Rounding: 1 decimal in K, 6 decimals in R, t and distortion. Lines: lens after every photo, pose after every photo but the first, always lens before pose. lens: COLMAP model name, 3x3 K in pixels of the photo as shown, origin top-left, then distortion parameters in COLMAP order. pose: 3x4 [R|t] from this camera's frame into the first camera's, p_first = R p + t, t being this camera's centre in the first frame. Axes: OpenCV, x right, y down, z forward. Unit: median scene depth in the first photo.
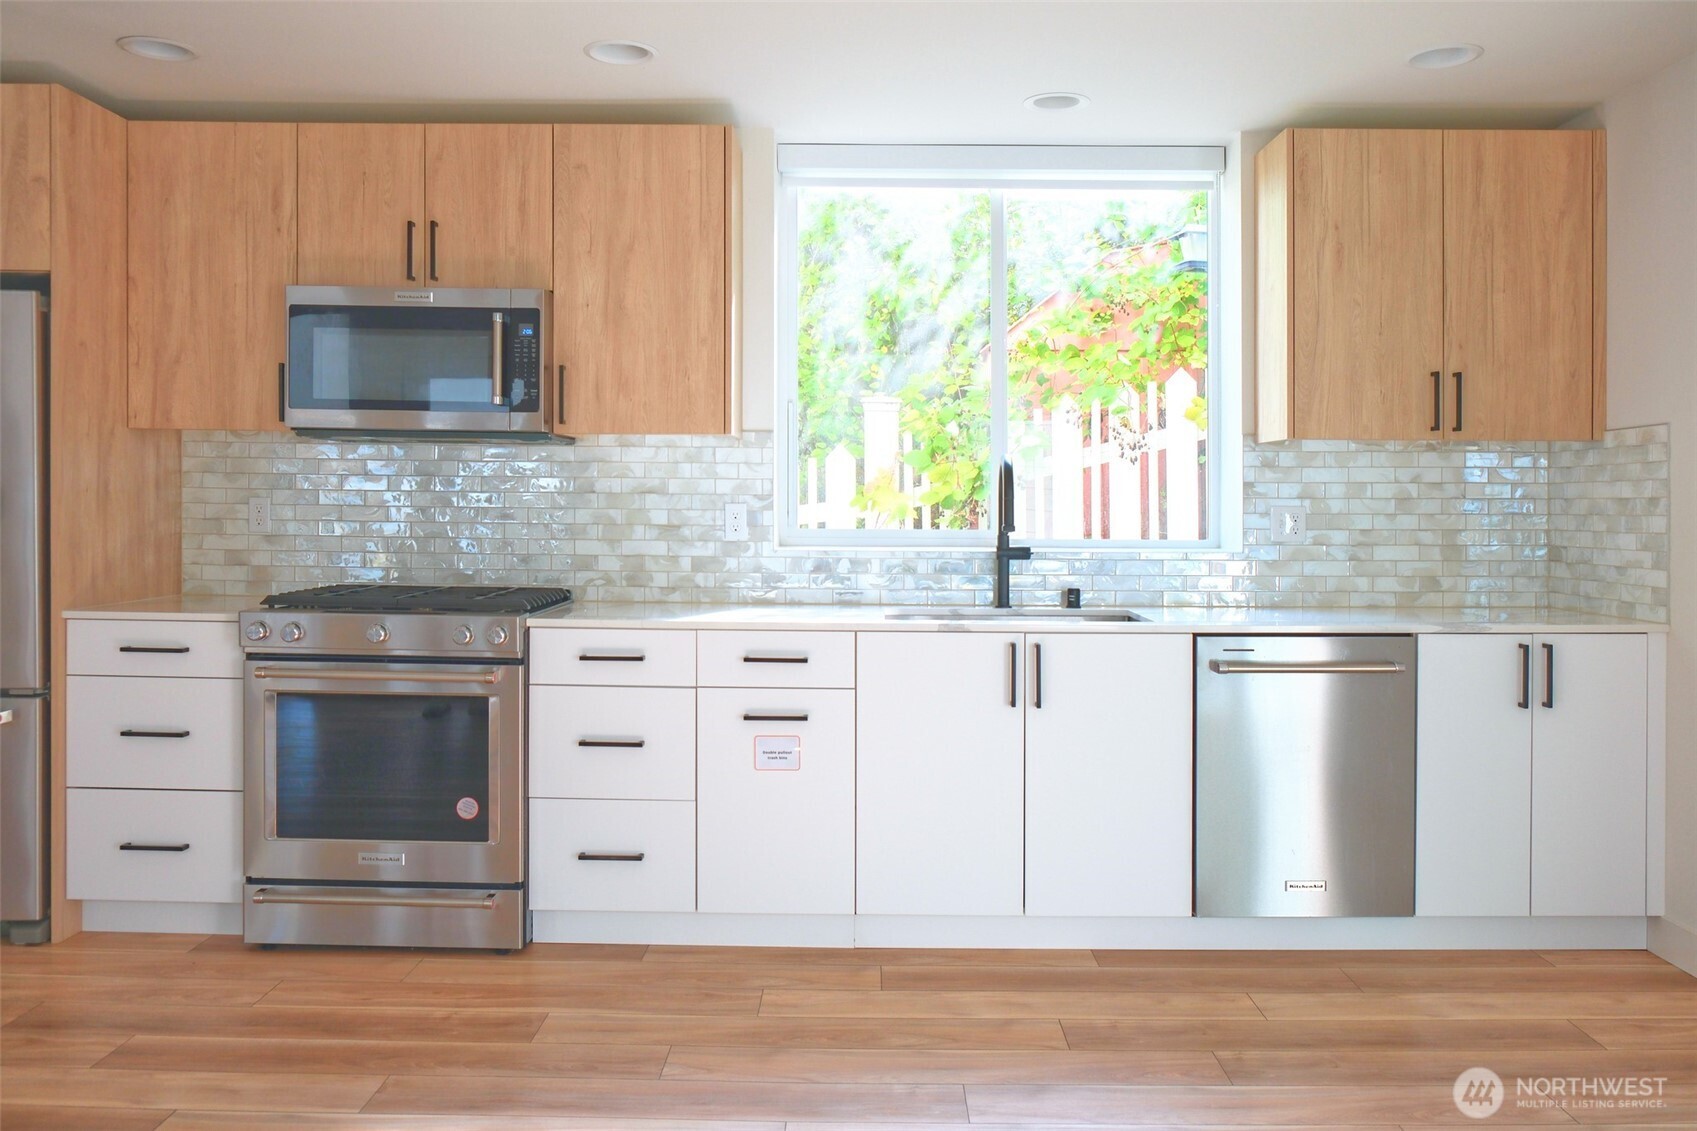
lens RADIAL K [[1352.8, 0, 879.9], [0, 1352.8, 523.9], [0, 0, 1]] dist [-0.030737, 0.029538]
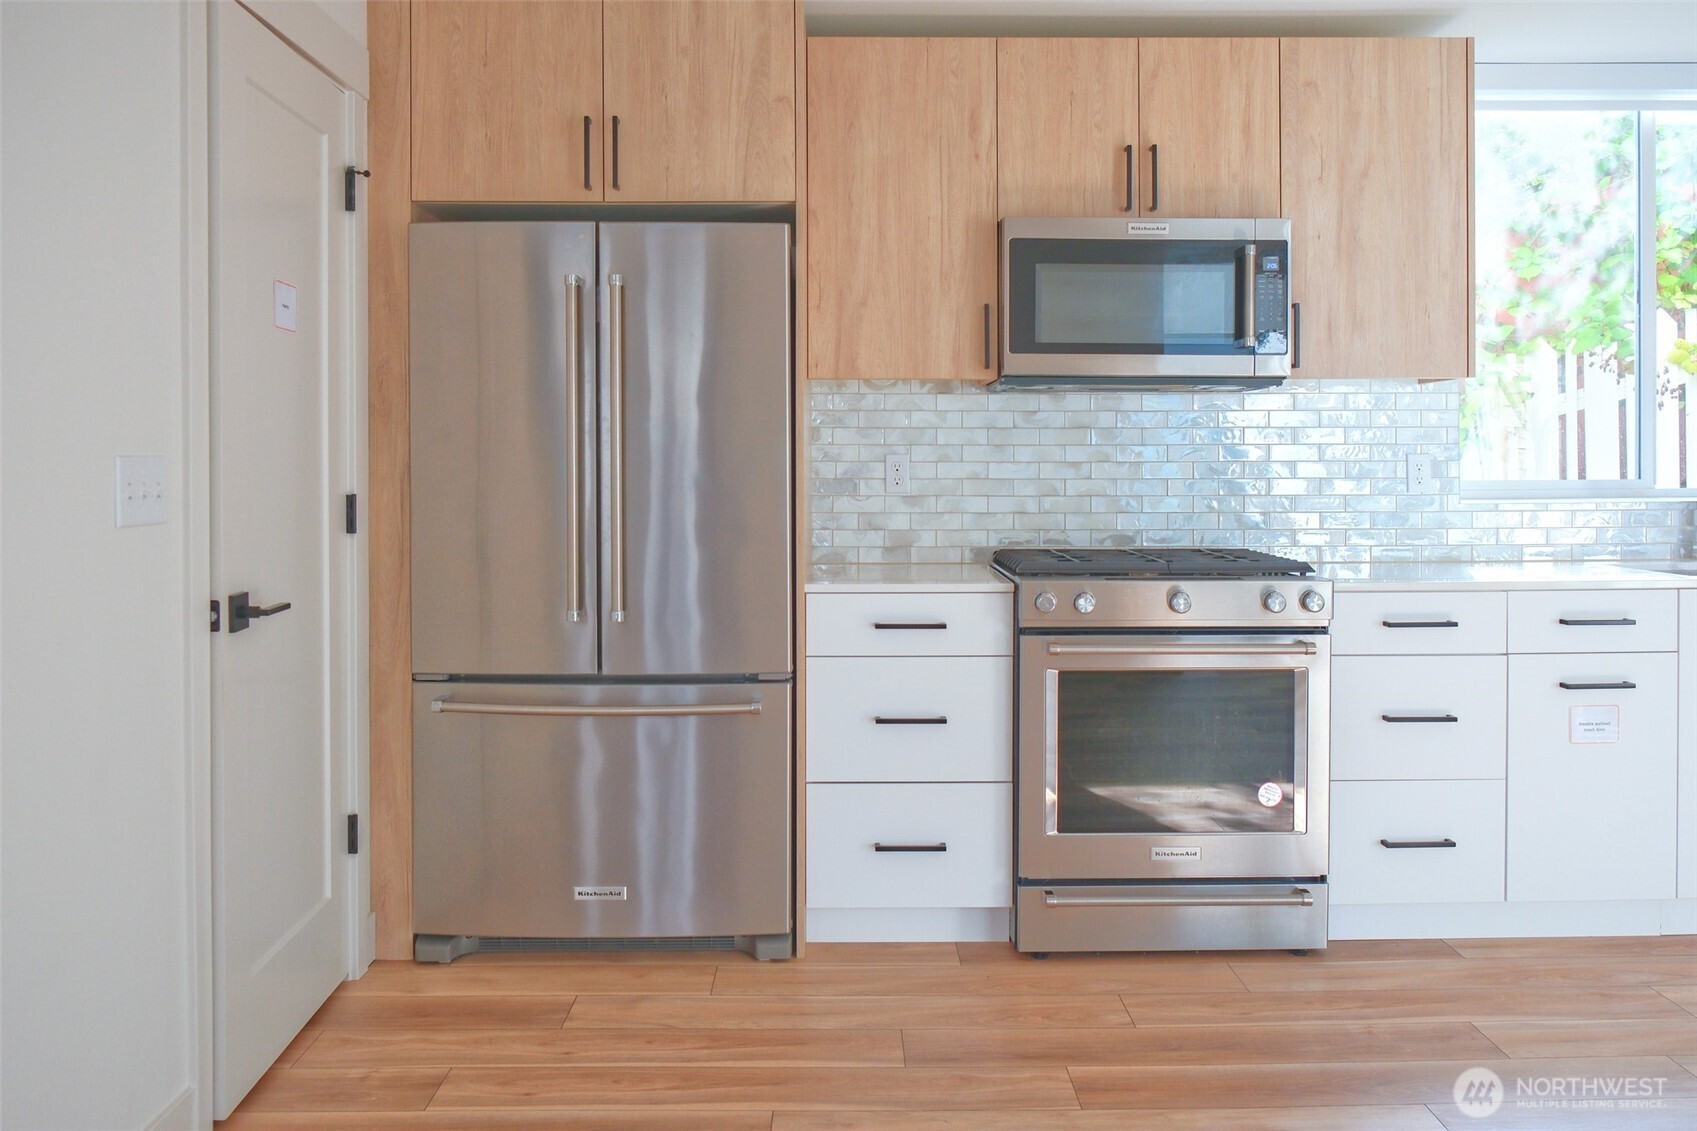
lens RADIAL K [[1352.8, 0, 851.7], [0, 1352.8, 479.3], [0, 0, 1]] dist [-0.030737, 0.029538]
pose [[0.999541, -0.017516, 0.024716, -0.559222], [0.017604, 0.999839, -0.003349, -0.000723], [-0.024653, 0.003782, 0.999689, 0.099449]]
